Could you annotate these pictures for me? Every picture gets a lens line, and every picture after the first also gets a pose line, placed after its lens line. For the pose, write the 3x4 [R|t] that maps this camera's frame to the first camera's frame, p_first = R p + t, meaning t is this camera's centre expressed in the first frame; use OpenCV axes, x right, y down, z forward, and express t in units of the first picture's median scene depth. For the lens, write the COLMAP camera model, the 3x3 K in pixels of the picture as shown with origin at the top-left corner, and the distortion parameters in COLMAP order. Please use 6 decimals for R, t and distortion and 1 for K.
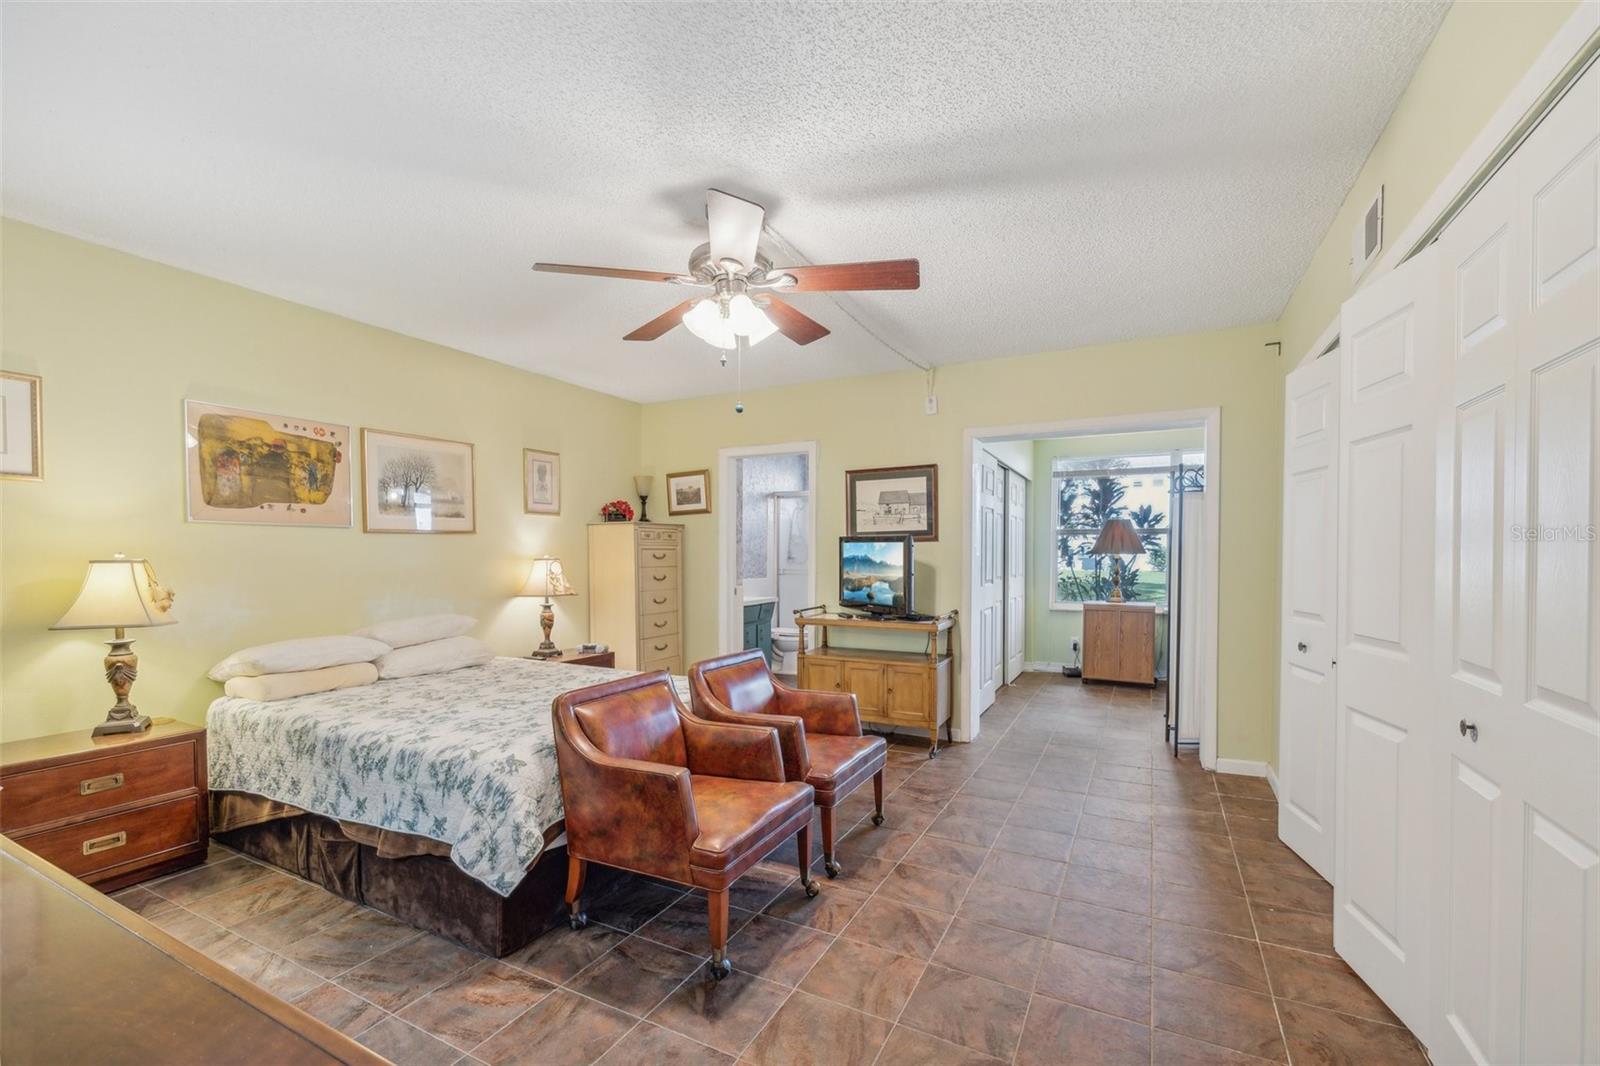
lens RADIAL K [[682.9, 0, 810.3], [0, 682.9, 566.8], [0, 0, 1]] dist [0.002328, -0.001145]
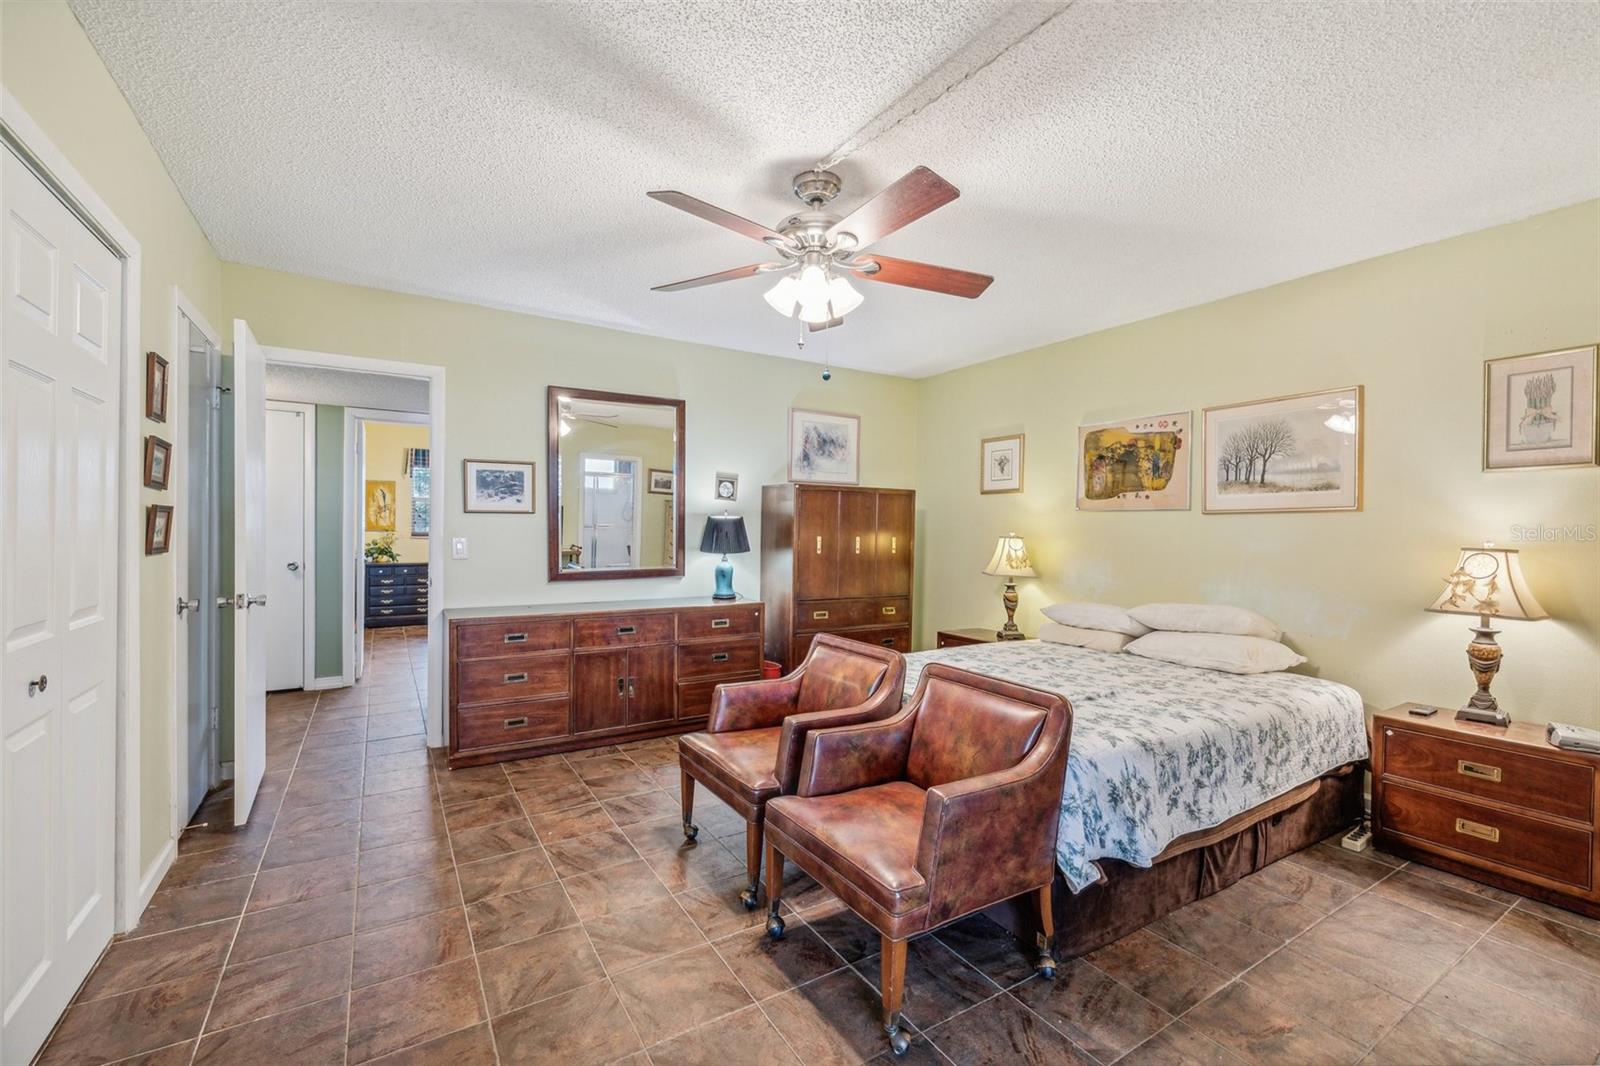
lens RADIAL K [[682.9, 0, 798.3], [0, 682.9, 536.9], [0, 0, 1]] dist [0.002328, -0.001145]
pose [[-0.527518, 0.002212, -0.849541, 0.395245], [-0.030593, 0.999299, 0.021598, -0.016277], [0.848993, 0.037383, -0.527080, 0.812178]]
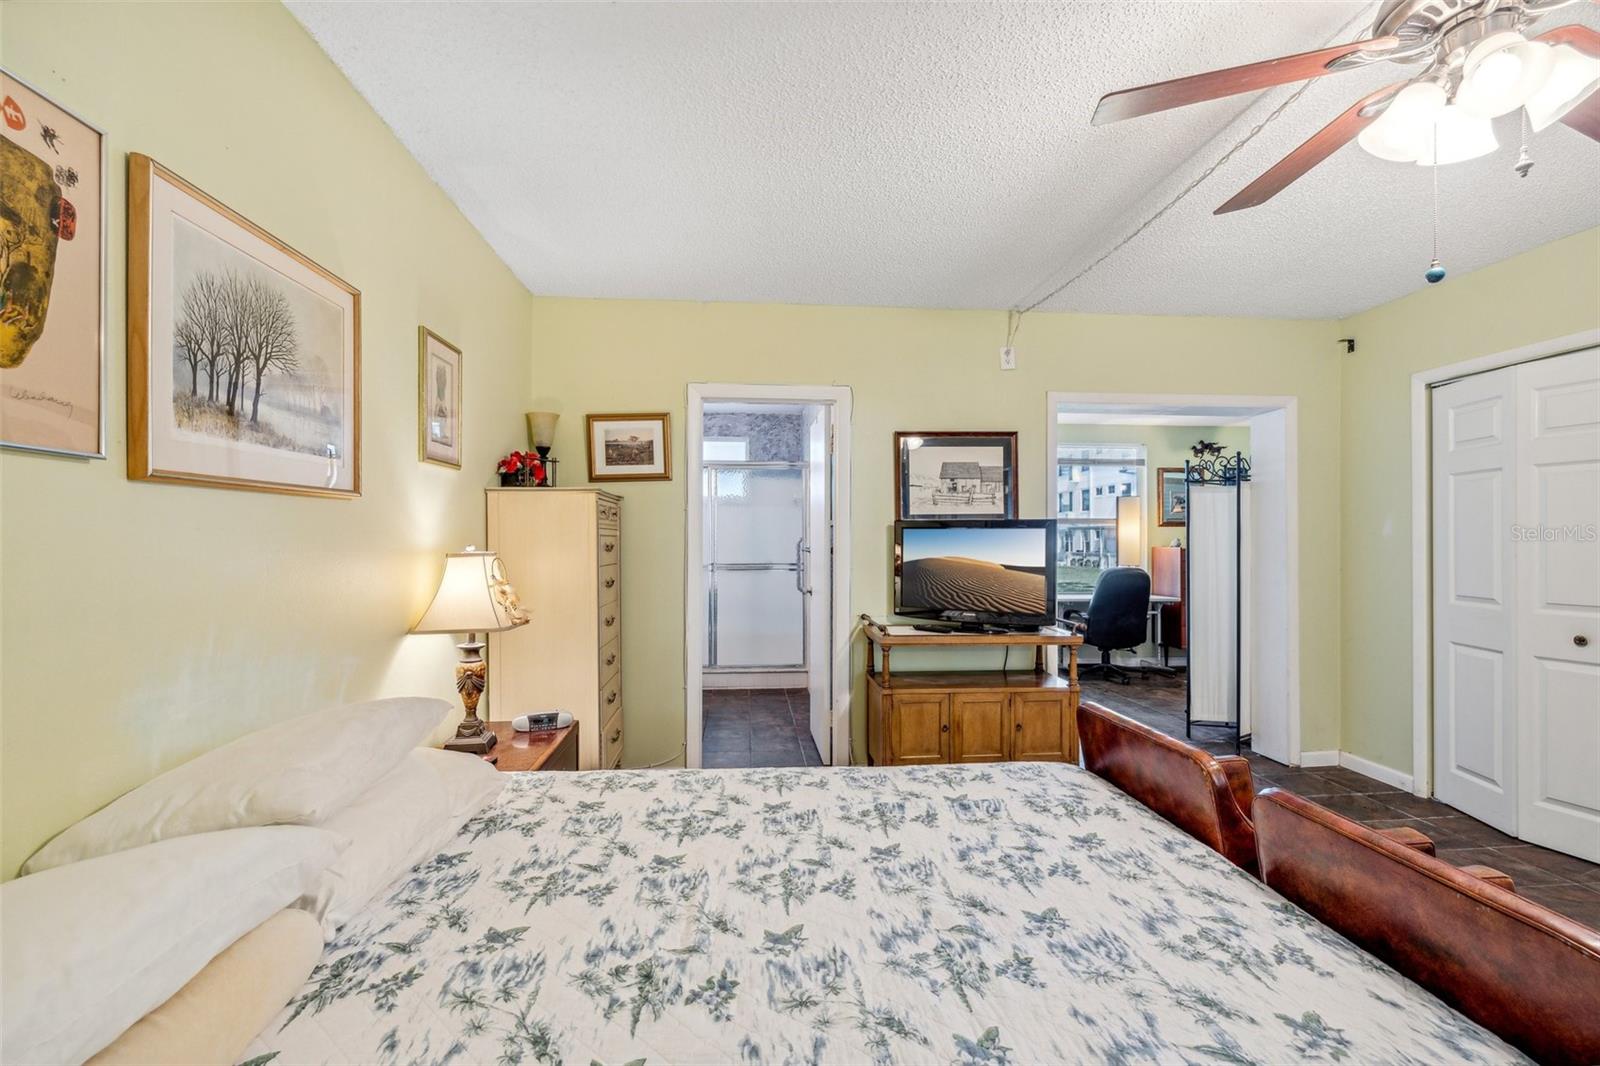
lens RADIAL K [[682.9, 0, 814.4], [0, 682.9, 537.3], [0, 0, 1]] dist [0.002328, -0.001145]
pose [[0.850316, 0.005063, 0.526248, -0.435625], [0.008149, 0.999707, -0.022785, -0.010198], [-0.526209, 0.023663, 0.850026, 0.443661]]
